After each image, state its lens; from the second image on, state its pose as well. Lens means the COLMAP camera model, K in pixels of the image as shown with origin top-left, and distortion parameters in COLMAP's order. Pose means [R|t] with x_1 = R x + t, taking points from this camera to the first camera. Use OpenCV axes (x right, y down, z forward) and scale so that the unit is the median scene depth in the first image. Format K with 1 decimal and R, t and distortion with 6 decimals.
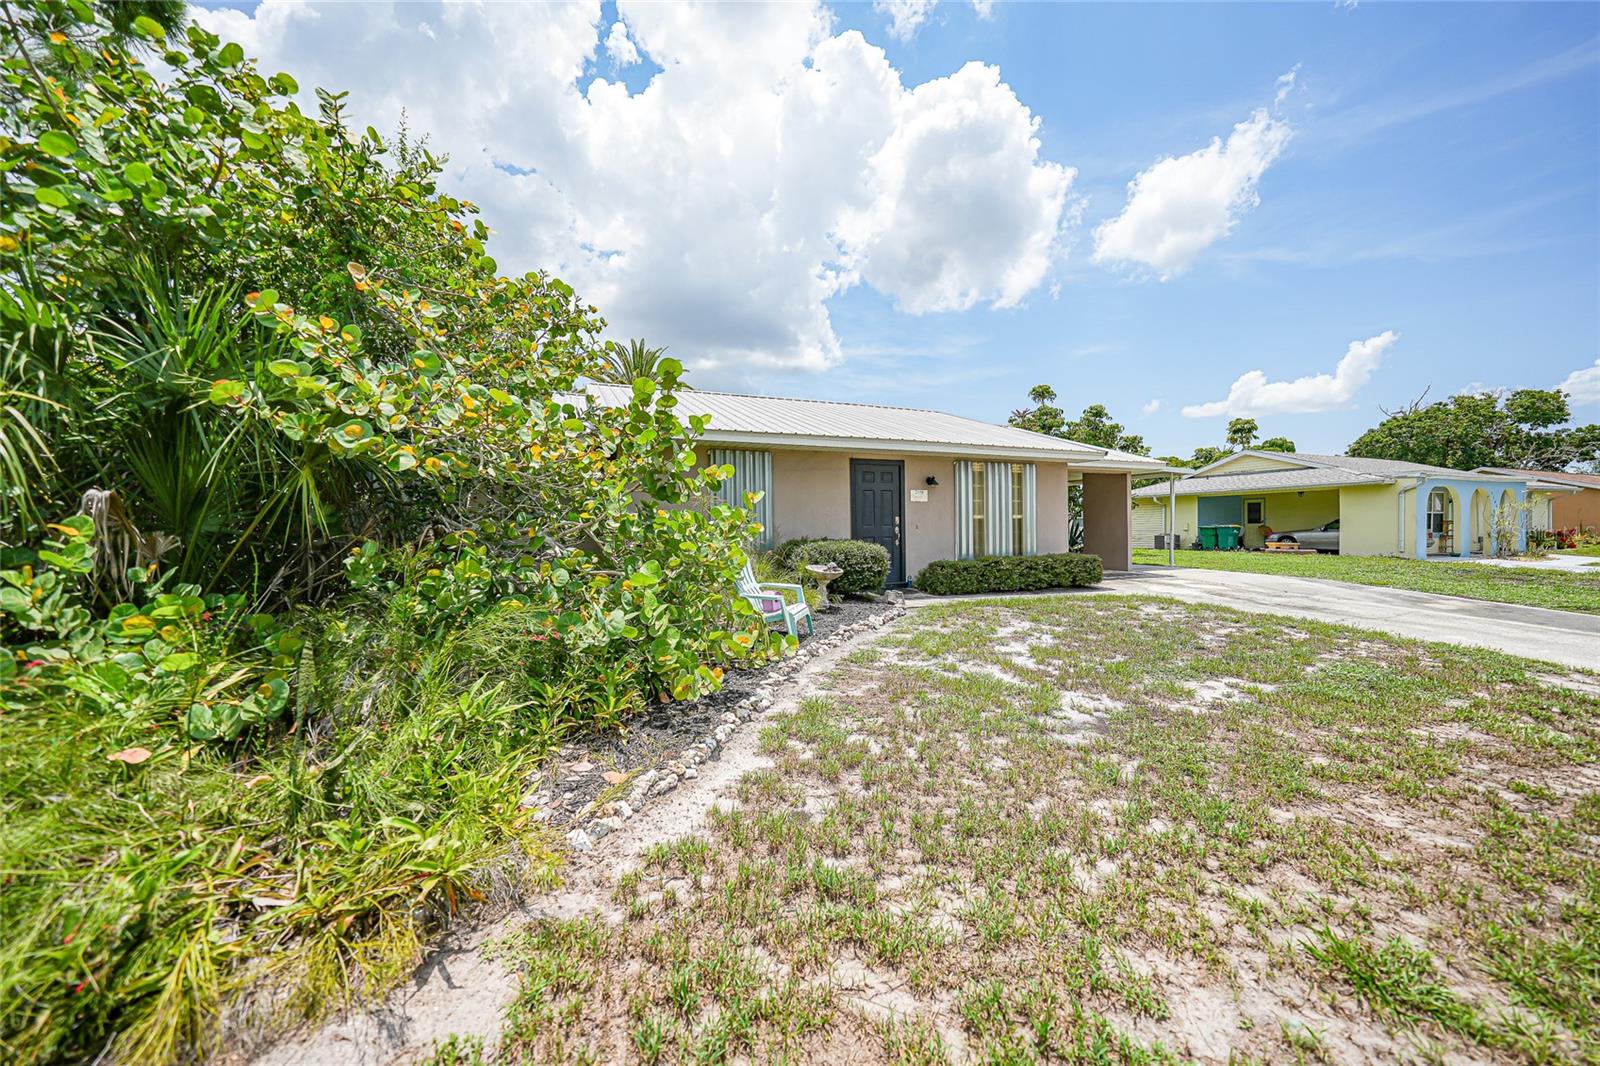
lens RADIAL K [[561.7, 0, 800.0], [0, 561.7, 533.0], [0, 0, 1]] dist [-0.029821, 0.009051]
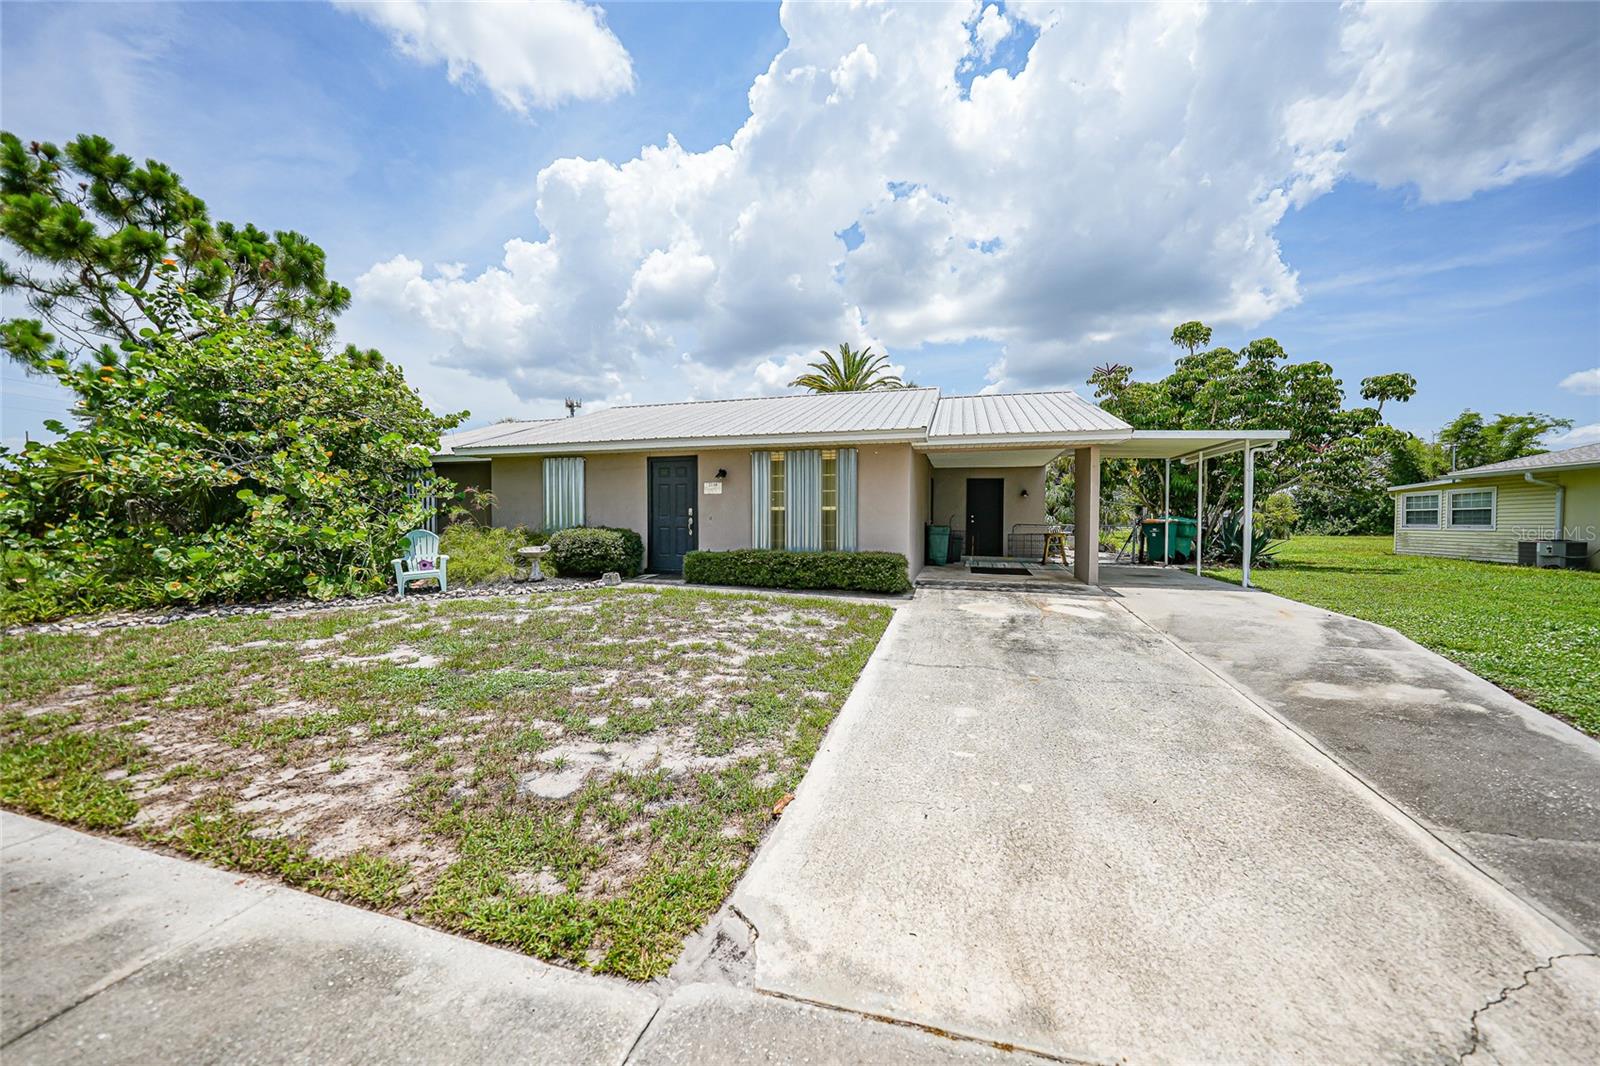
lens RADIAL K [[559.9, 0, 798.9], [0, 559.9, 524.9], [0, 0, 1]] dist [-0.014744, 0.000075]
pose [[0.786578, 0.018537, -0.617212, 0.431425], [-0.017485, 0.999817, 0.007744, -0.004097], [0.617243, 0.004701, 0.786759, 0.123361]]
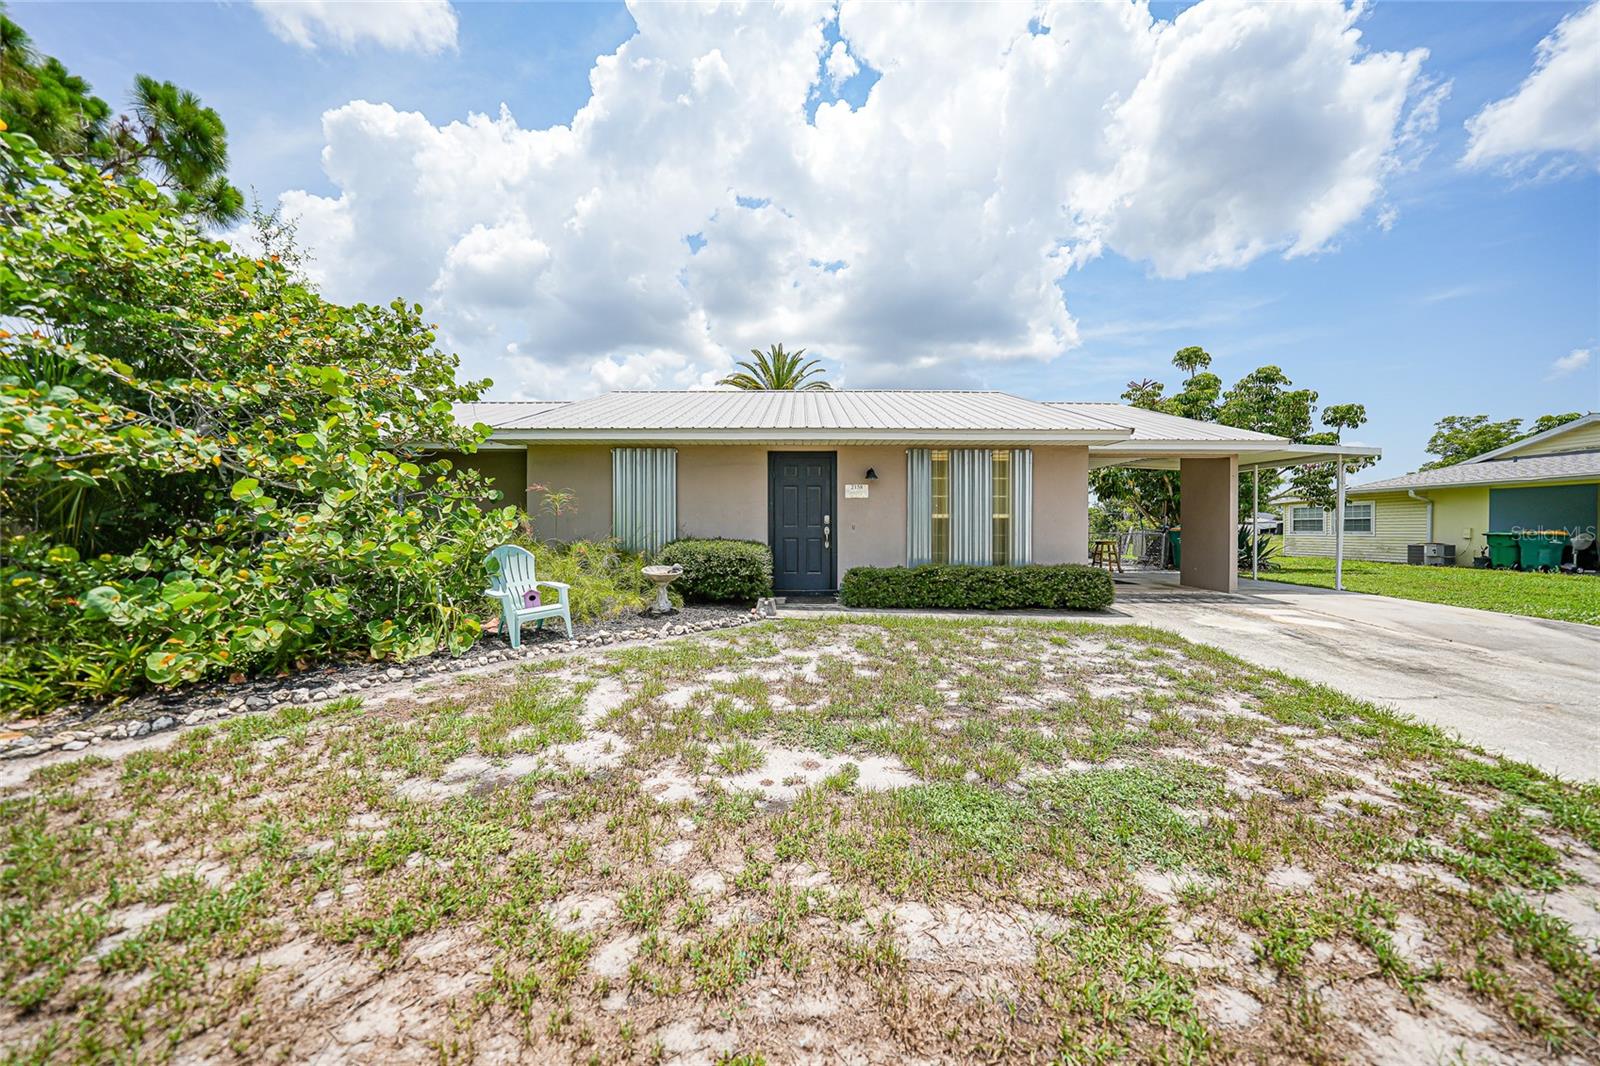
lens RADIAL K [[561.7, 0, 800.0], [0, 561.7, 533.0], [0, 0, 1]] dist [-0.029821, 0.009051]
pose [[0.925207, 0.015986, -0.379127, 0.202589], [-0.015307, 0.999871, 0.004804, -0.002234], [0.379155, 0.001358, 0.925332, 0.072705]]
